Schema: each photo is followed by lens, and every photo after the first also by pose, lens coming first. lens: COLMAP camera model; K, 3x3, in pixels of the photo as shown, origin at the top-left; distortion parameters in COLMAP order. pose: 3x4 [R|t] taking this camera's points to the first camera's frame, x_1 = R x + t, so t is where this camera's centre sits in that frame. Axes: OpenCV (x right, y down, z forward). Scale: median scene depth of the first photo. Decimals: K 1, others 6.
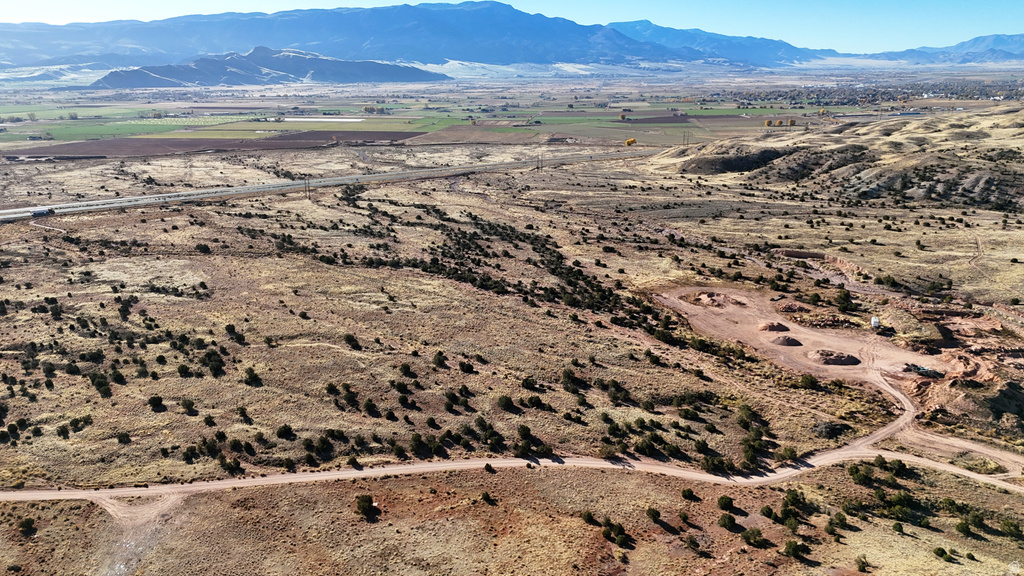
lens RADIAL K [[748.3, 0, 509.5], [0, 748.3, 290.2], [0, 0, 1]] dist [0.073804, -0.059615]
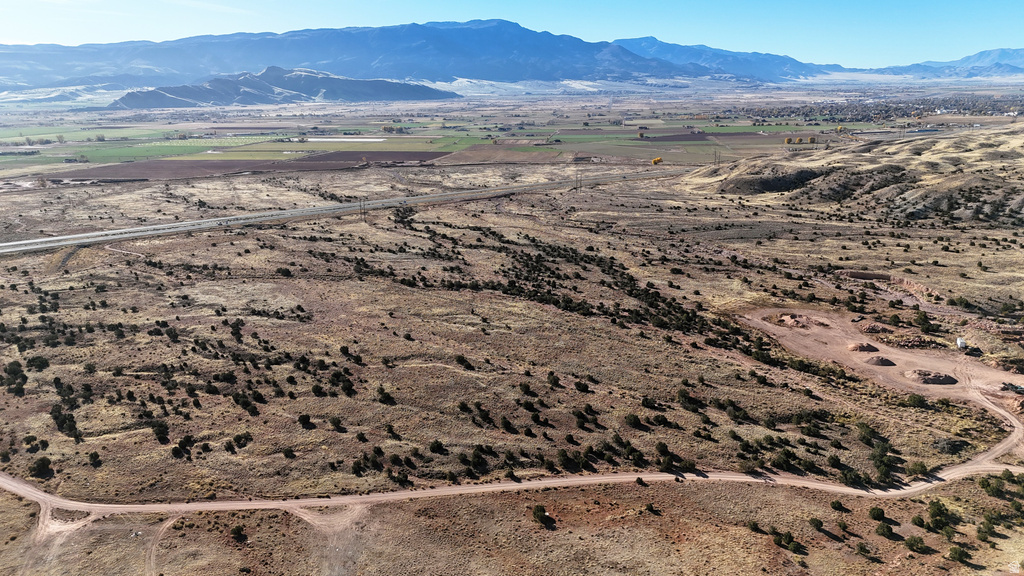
lens RADIAL K [[748.3, 0, 508.1], [0, 748.3, 292.2], [0, 0, 1]] dist [0.073804, -0.059615]
pose [[0.999953, -0.004319, -0.008633, -0.129007], [0.004166, 0.999835, -0.017703, -0.011212], [0.008708, 0.017666, 0.999806, -0.058623]]
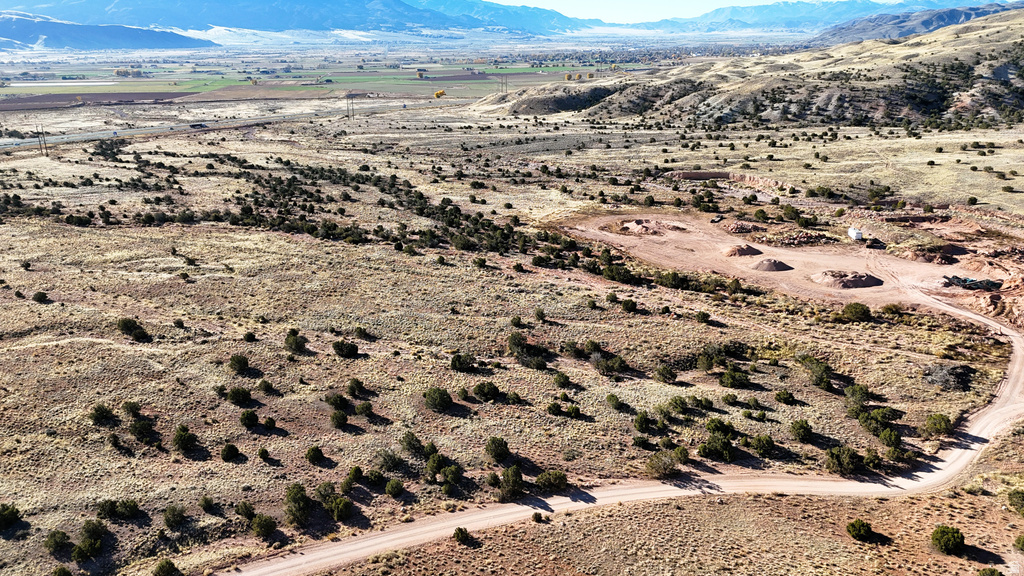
lens RADIAL K [[748.3, 0, 510.3], [0, 748.3, 291.9], [0, 0, 1]] dist [0.073804, -0.059615]
pose [[0.961438, -0.094171, 0.258397, -0.069634], [0.084648, 0.995266, 0.047762, 0.032442], [-0.261672, -0.024047, 0.964857, 0.315483]]
